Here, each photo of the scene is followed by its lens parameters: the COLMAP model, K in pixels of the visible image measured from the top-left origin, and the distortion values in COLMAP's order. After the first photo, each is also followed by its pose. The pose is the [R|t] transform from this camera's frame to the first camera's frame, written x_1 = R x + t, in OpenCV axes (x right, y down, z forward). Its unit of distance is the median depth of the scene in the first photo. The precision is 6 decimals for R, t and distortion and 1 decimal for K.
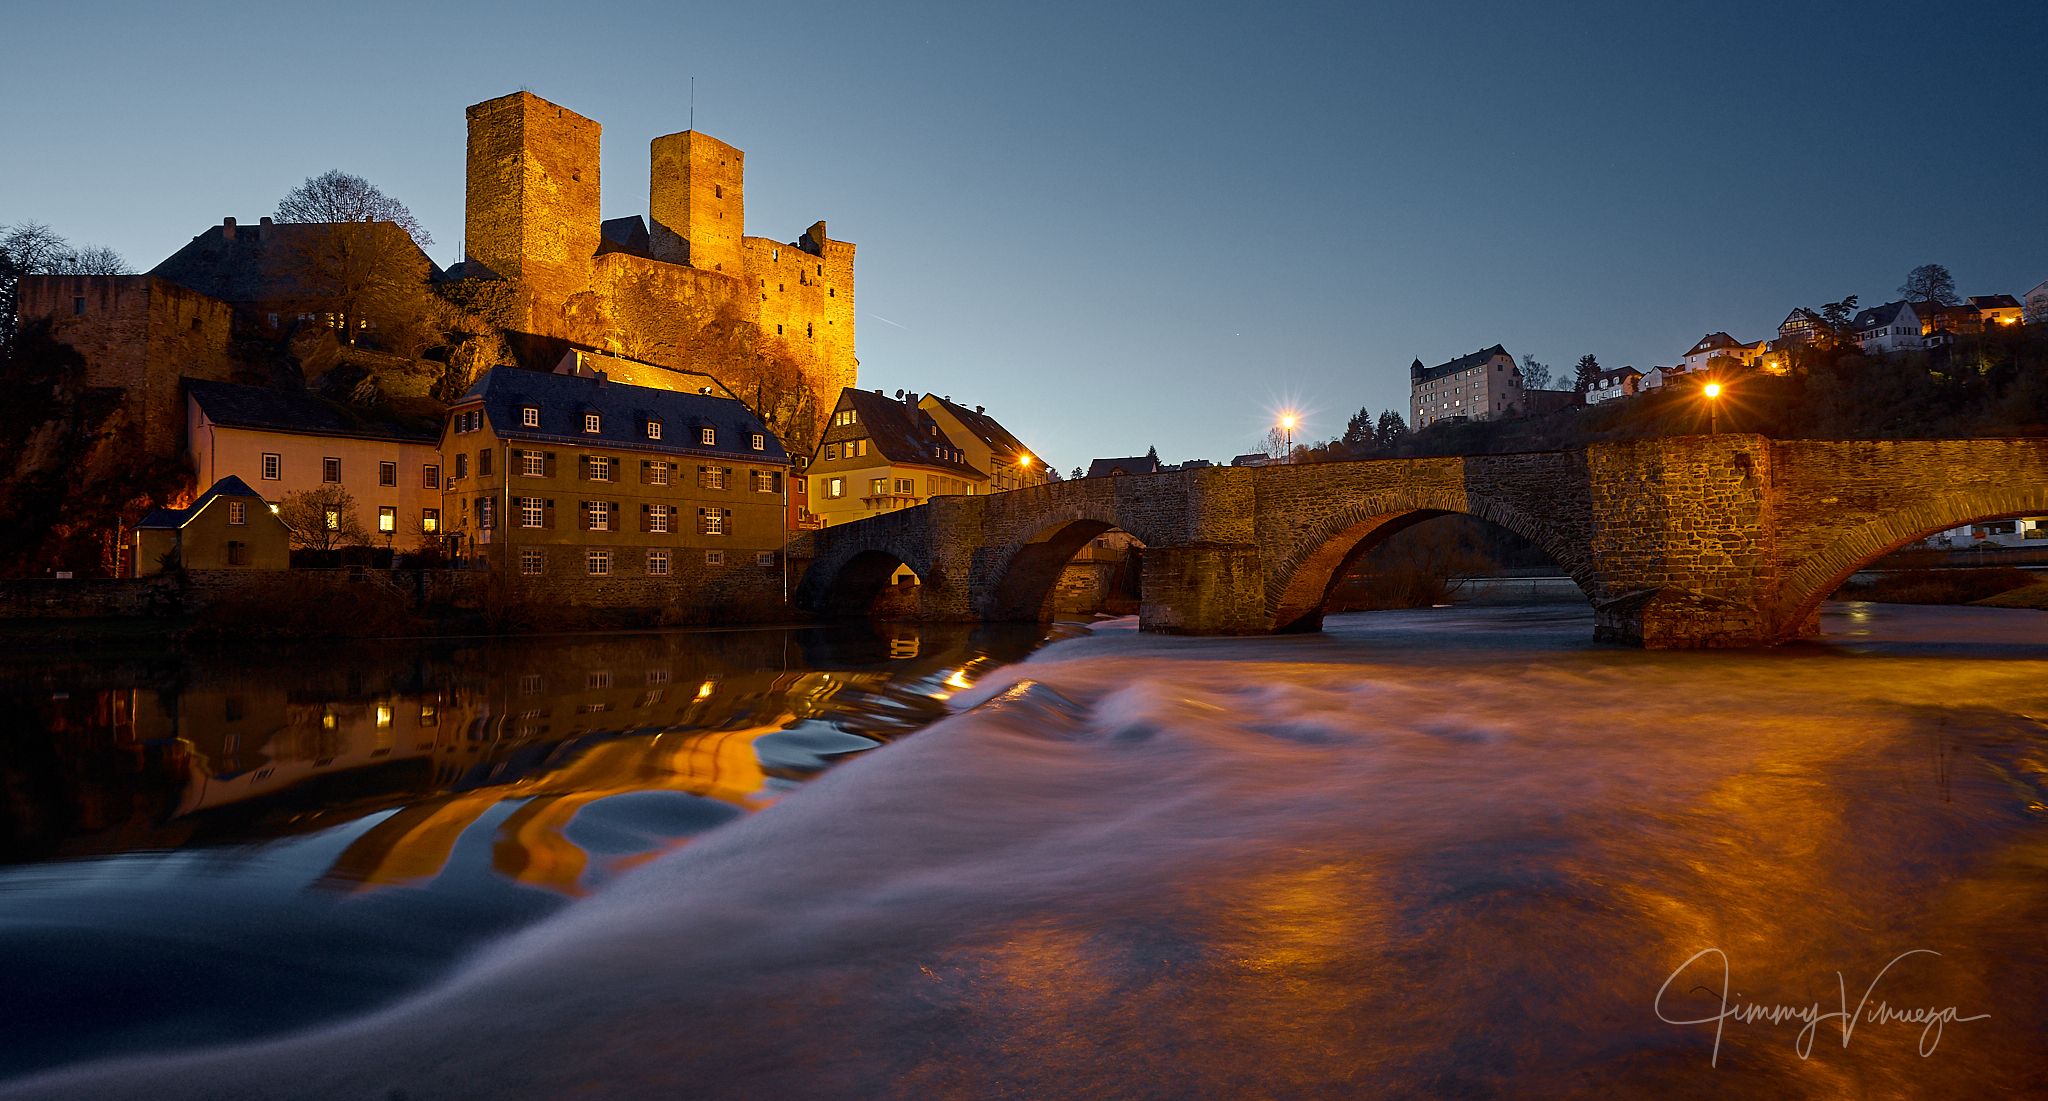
lens RADIAL K [[1135.8, 0, 1021.7], [0, 1135.8, 528.5], [0, 0, 1]] dist [-0.040372, 0.020867]
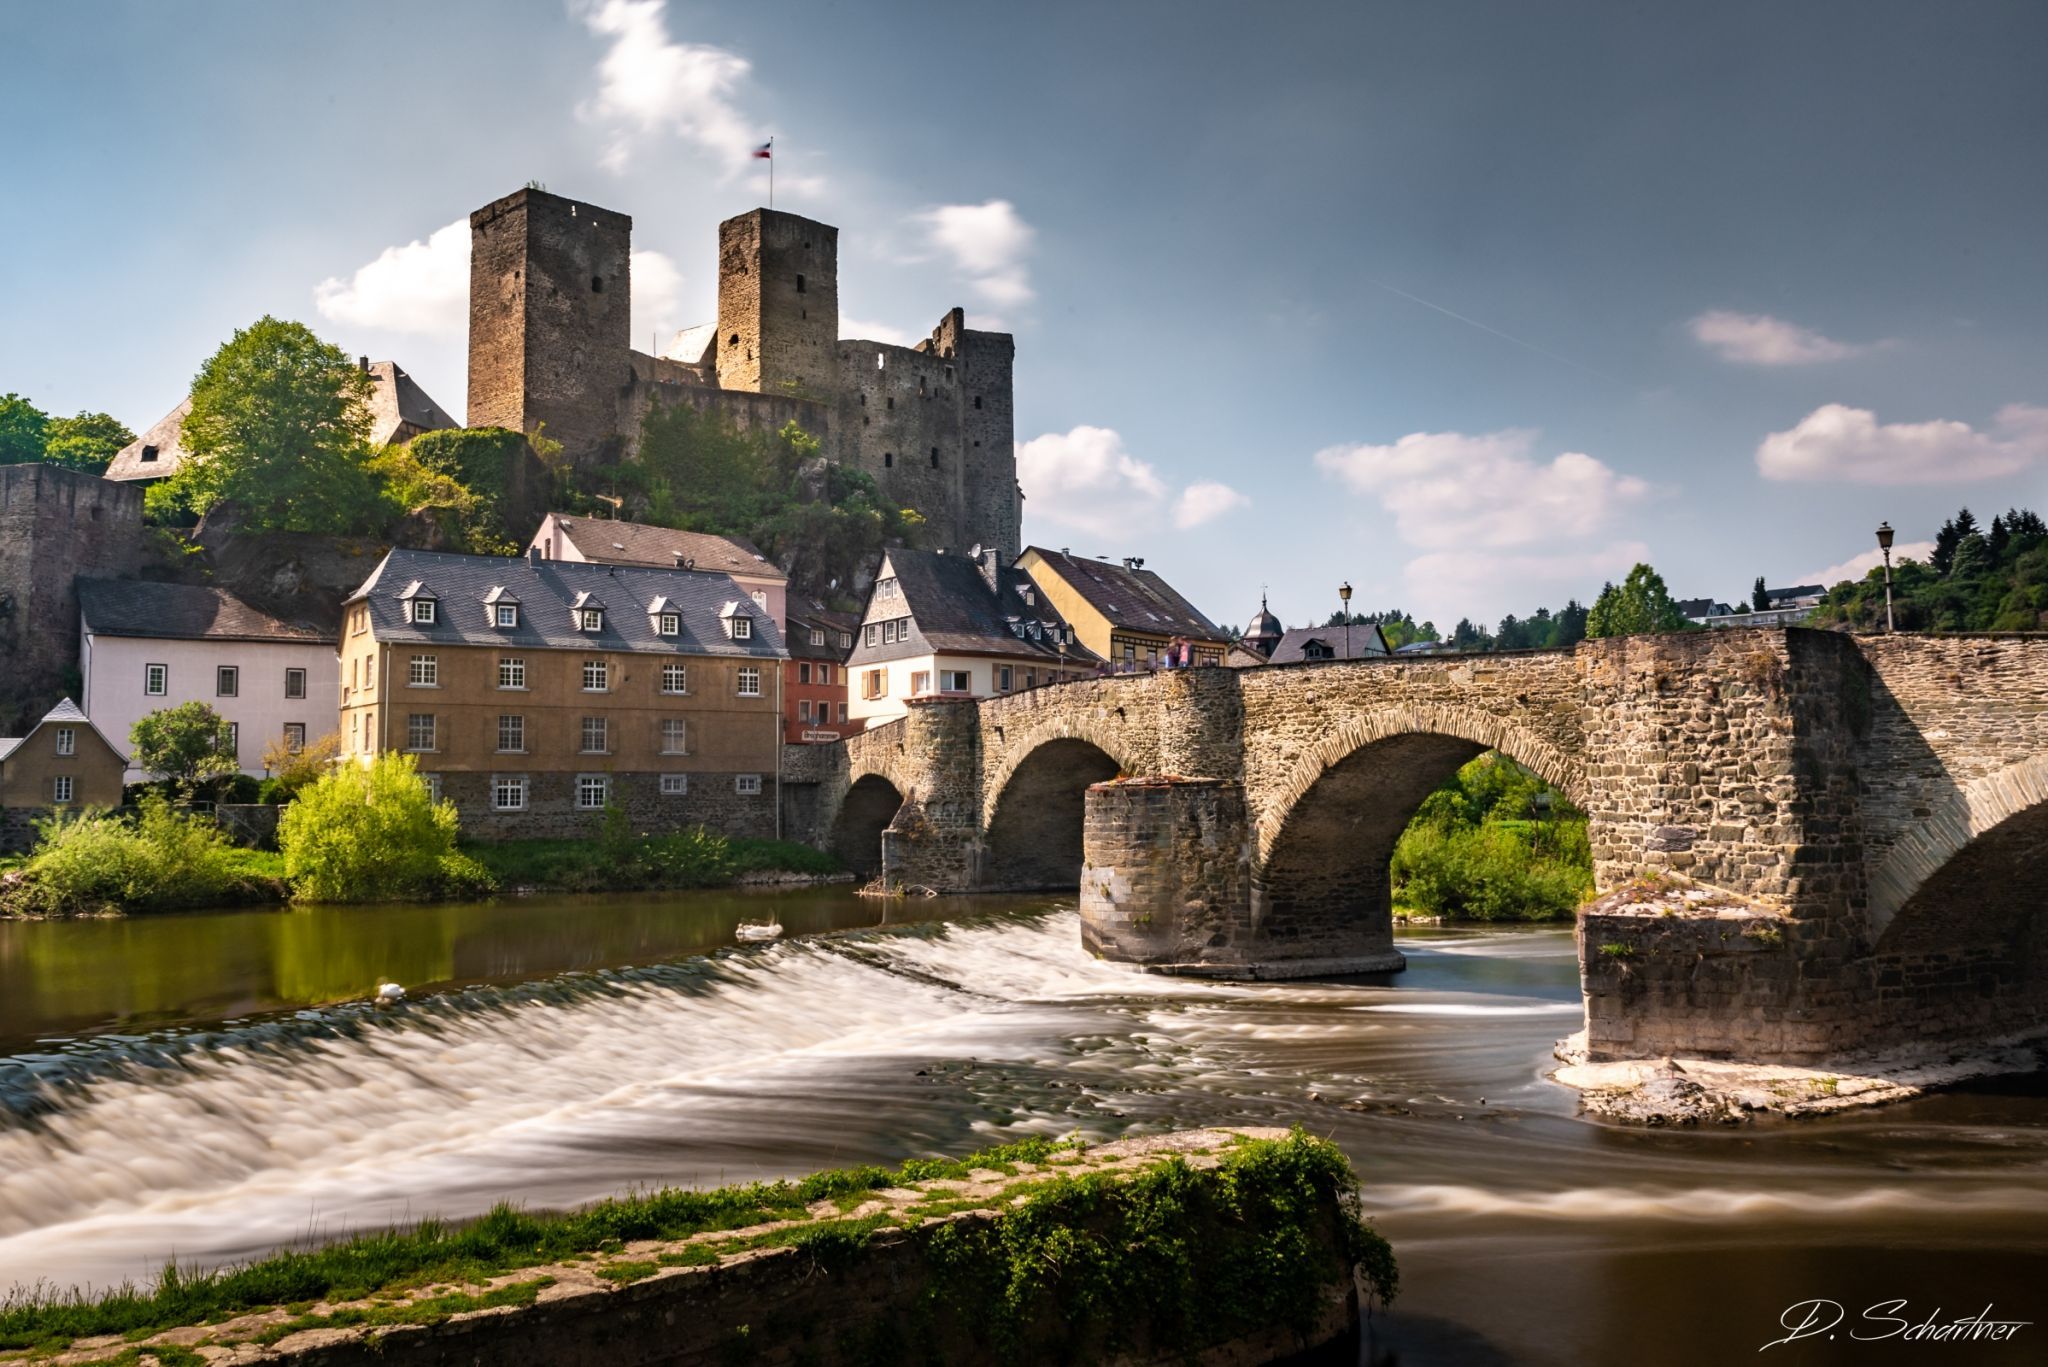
lens RADIAL K [[1643.4, 0, 934.8], [0, 1643.4, 616.4], [0, 0, 1]] dist [0.015340, -0.033555]
pose [[0.950523, -0.028450, -0.309348, 0.227949], [0.011045, 0.998263, -0.057871, -0.020078], [0.310457, 0.051591, 0.949186, -0.000099]]
